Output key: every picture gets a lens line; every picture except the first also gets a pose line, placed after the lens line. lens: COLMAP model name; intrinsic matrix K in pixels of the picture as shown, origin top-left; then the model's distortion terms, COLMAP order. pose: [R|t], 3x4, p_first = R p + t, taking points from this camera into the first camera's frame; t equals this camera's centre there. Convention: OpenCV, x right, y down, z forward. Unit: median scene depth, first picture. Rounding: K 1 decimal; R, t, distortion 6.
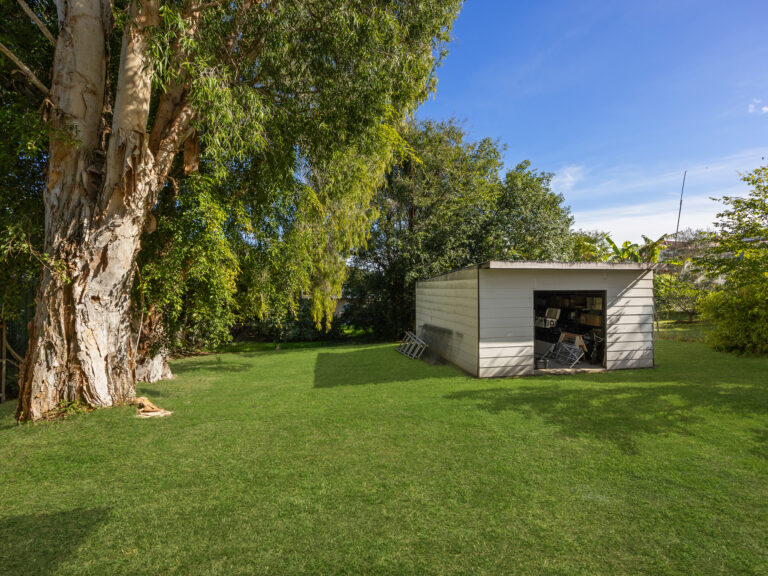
lens RADIAL K [[336.4, 0, 381.3], [0, 336.4, 289.3], [0, 0, 1]] dist [-0.002168, -0.000577]
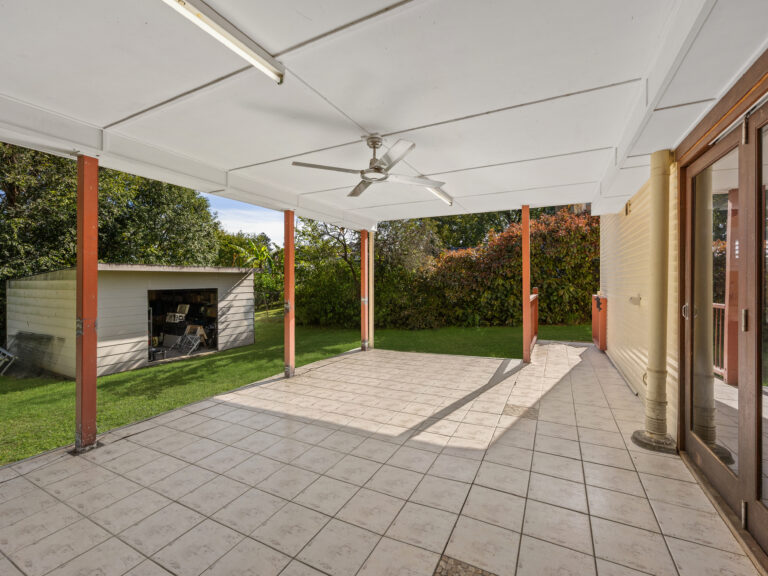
lens RADIAL K [[336.4, 0, 376.5], [0, 336.4, 280.5], [0, 0, 1]] dist [-0.002168, -0.000577]
pose [[0.636079, -0.002279, 0.771620, 0.069454], [0.009878, 0.999938, -0.005190, -0.013509], [-0.771560, 0.010924, 0.636062, -0.259089]]
